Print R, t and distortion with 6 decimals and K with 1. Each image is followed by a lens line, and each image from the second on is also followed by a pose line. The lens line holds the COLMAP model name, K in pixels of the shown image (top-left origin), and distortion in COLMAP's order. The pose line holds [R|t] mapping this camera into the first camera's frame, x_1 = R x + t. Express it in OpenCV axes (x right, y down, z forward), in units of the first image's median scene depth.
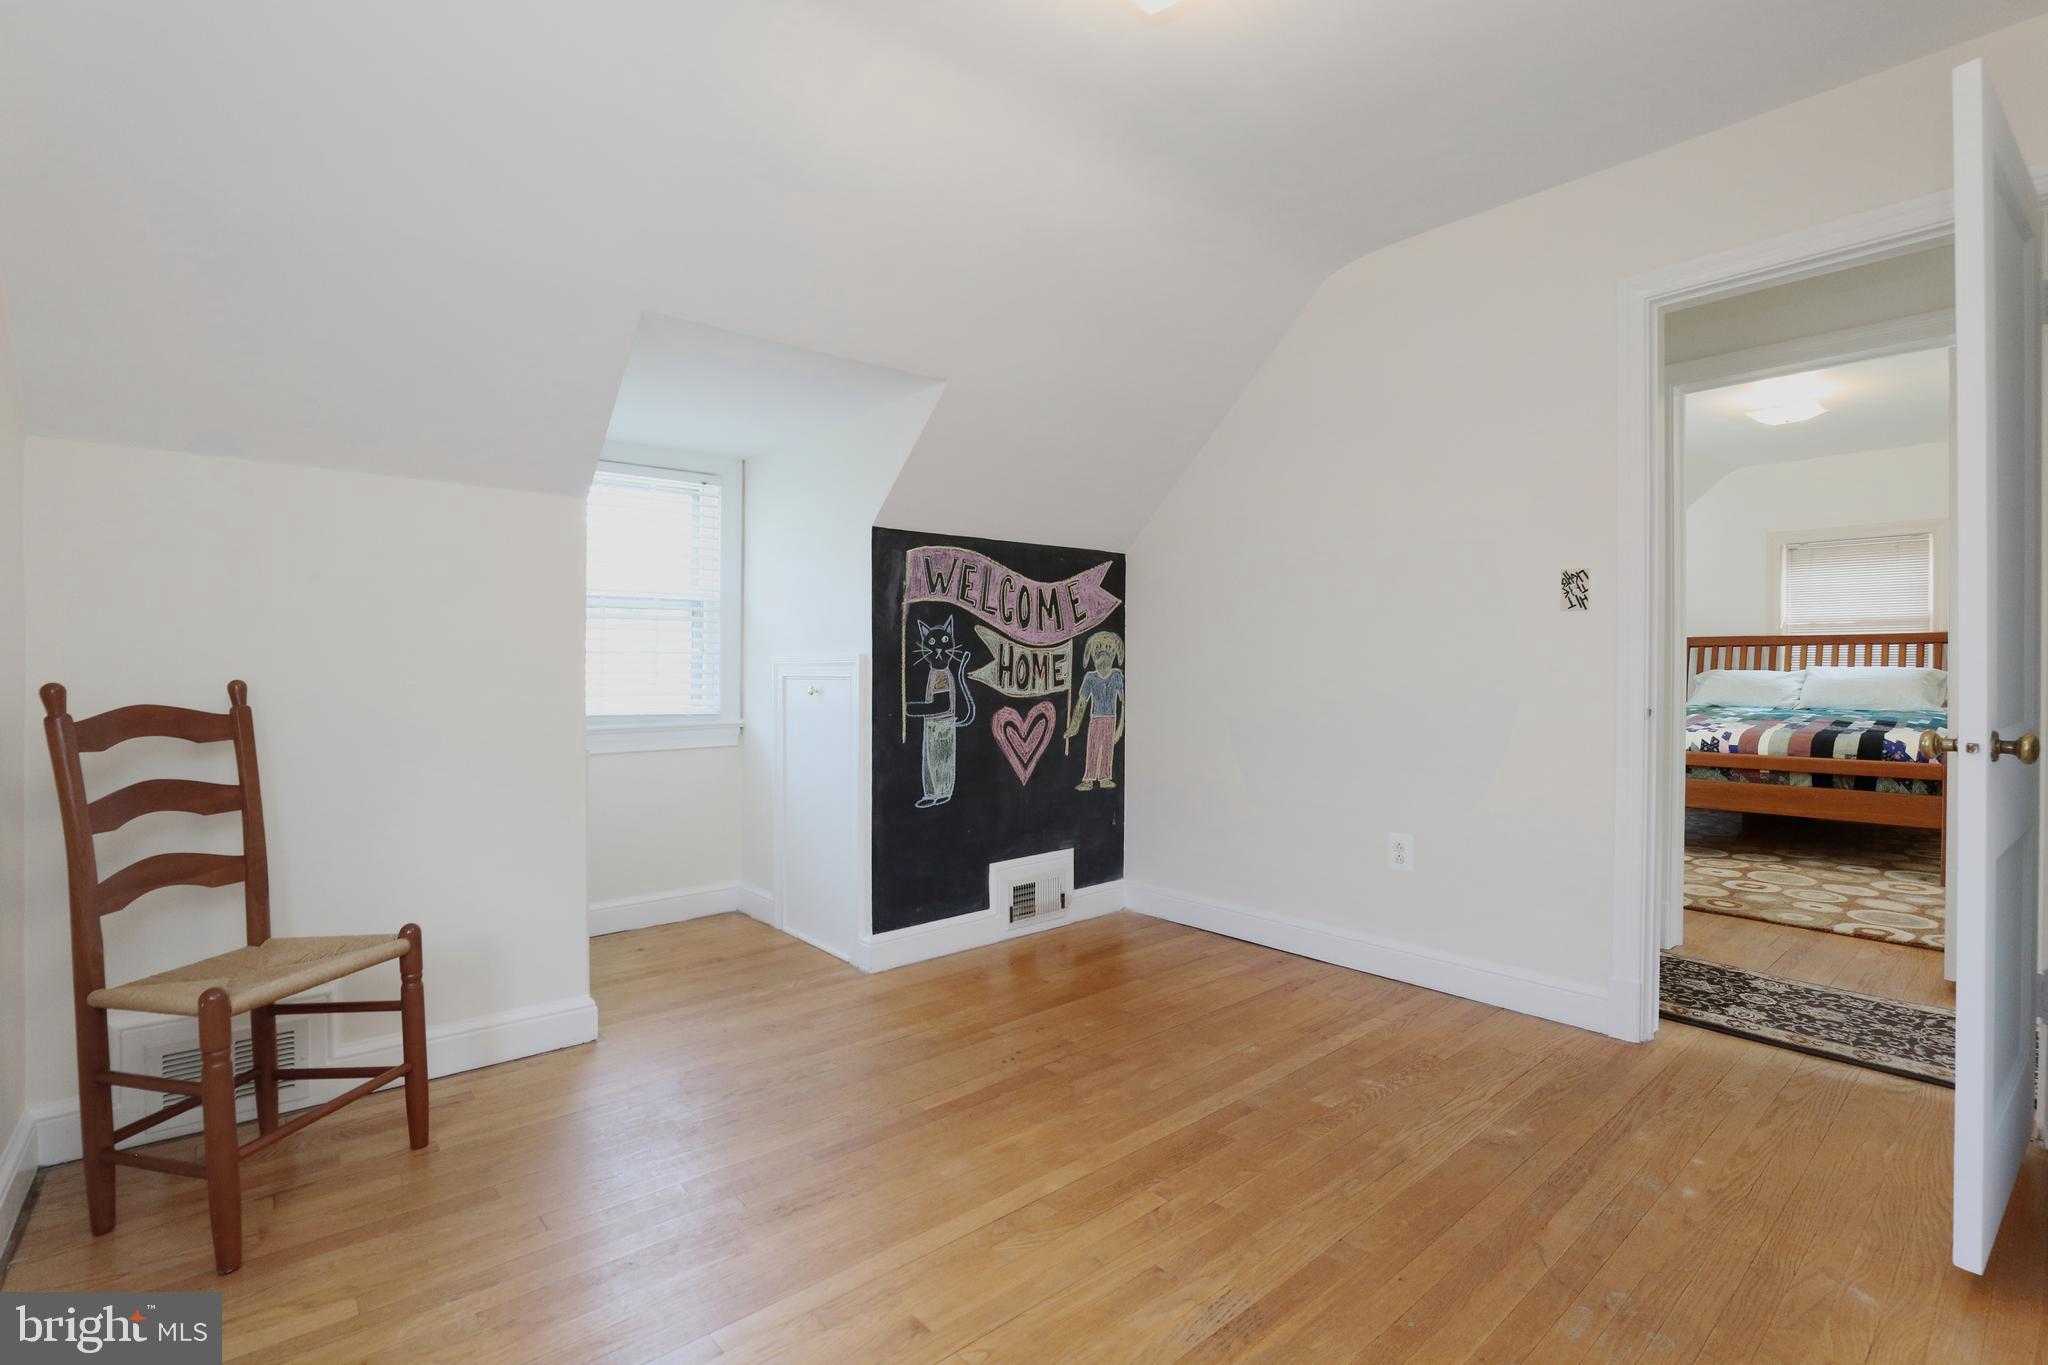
lens RADIAL K [[948.3, 0, 1029.8], [0, 948.3, 680.0], [0, 0, 1]] dist [-0.033156, 0.006705]
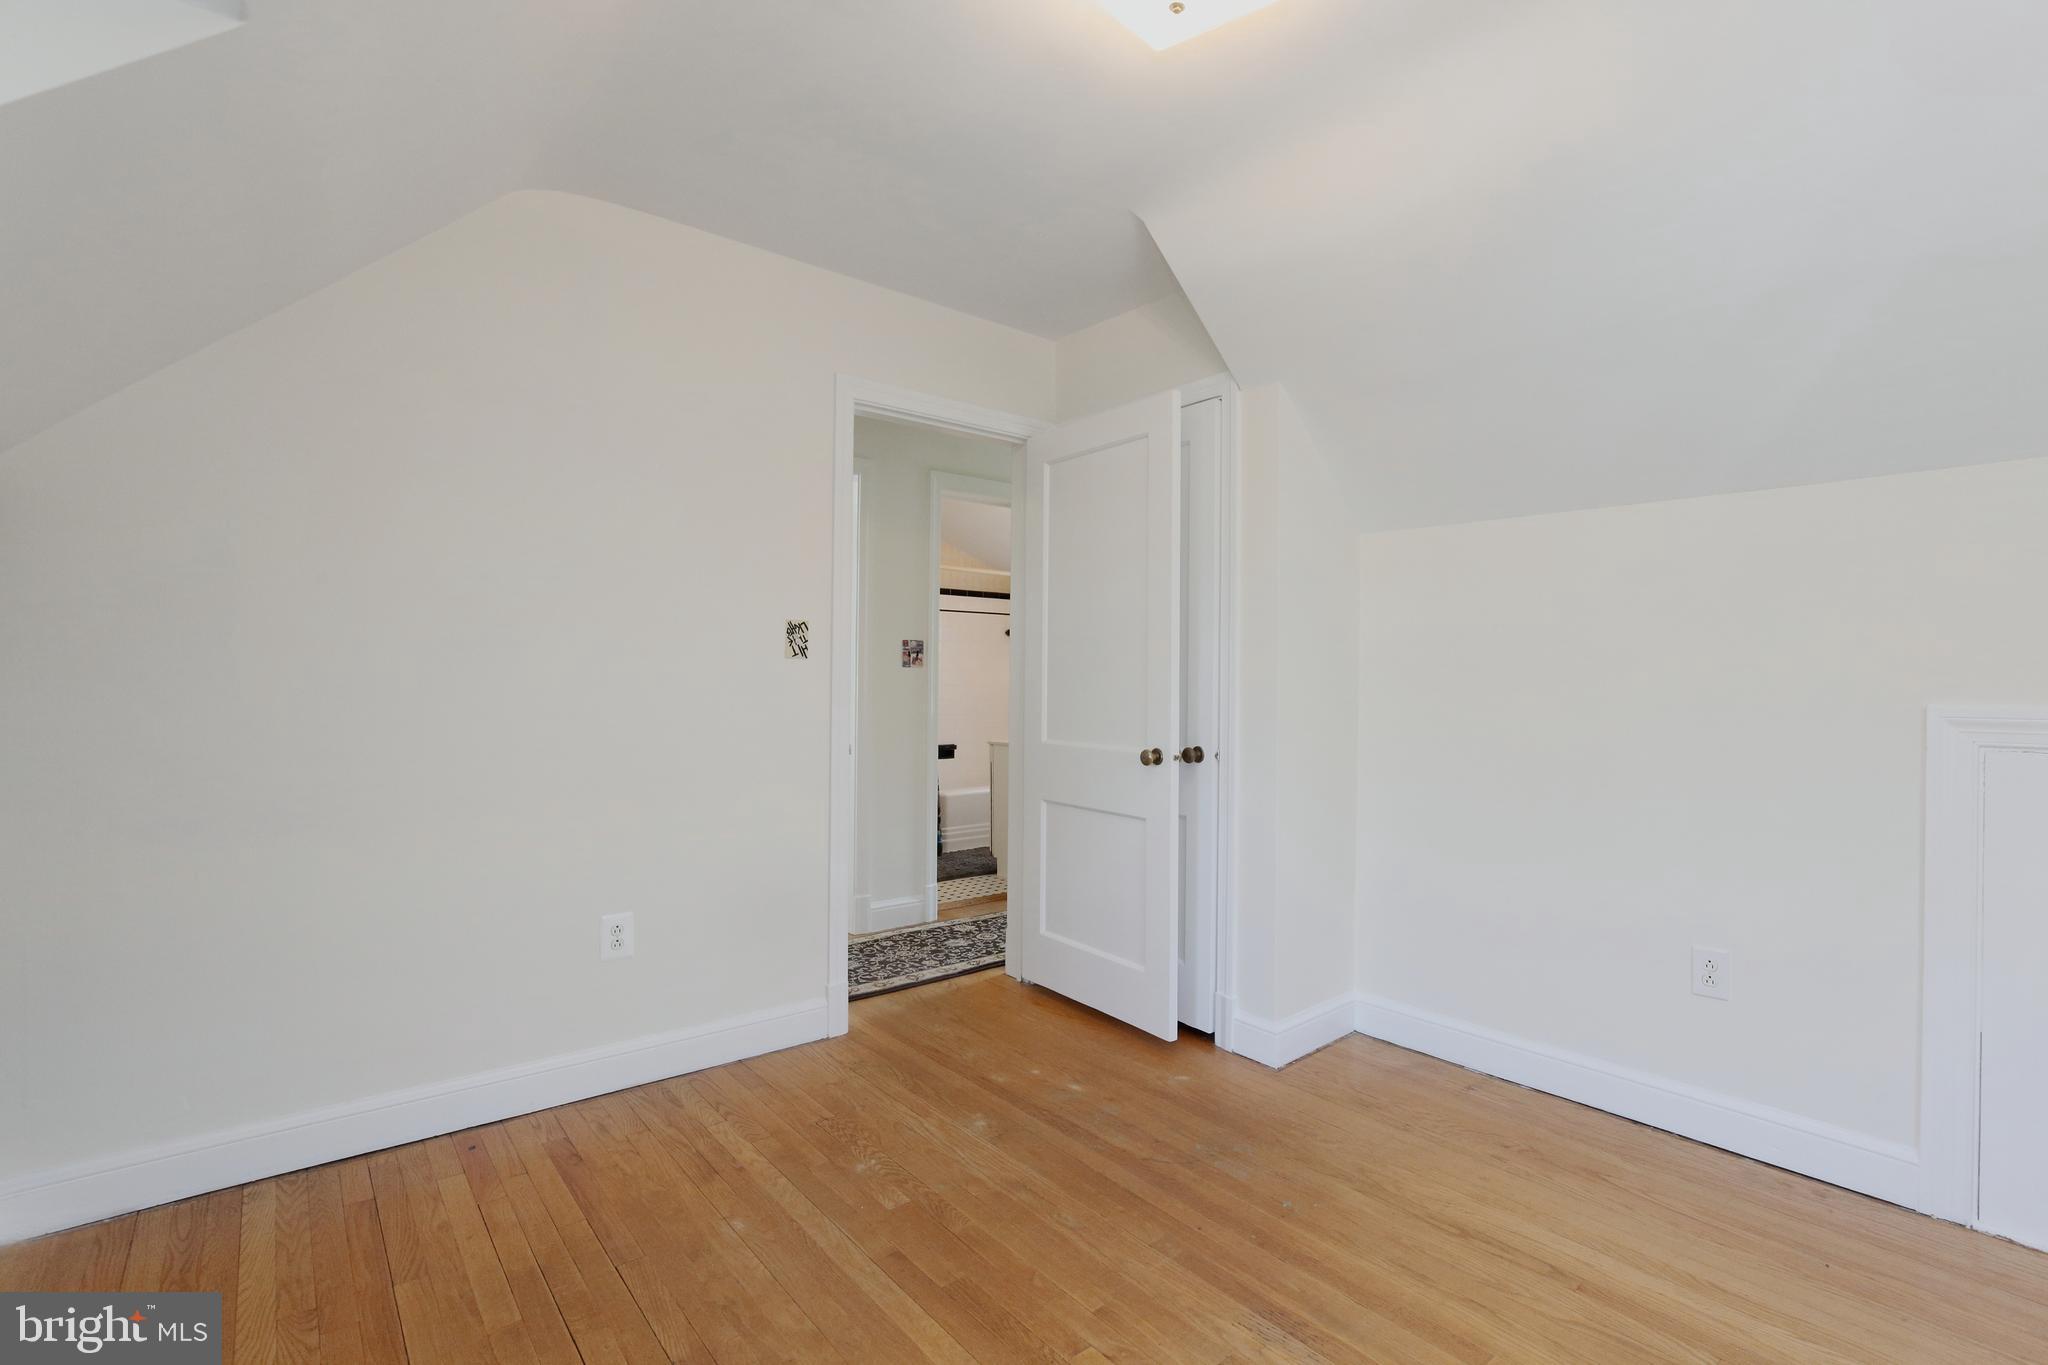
lens RADIAL K [[948.3, 0, 1032.9], [0, 948.3, 686.5], [0, 0, 1]] dist [-0.033156, 0.006705]
pose [[0.006278, -0.004859, 0.999968, -0.534776], [0.002363, 0.999985, 0.004844, -0.050094], [-0.999978, 0.002332, 0.006289, 0.772674]]
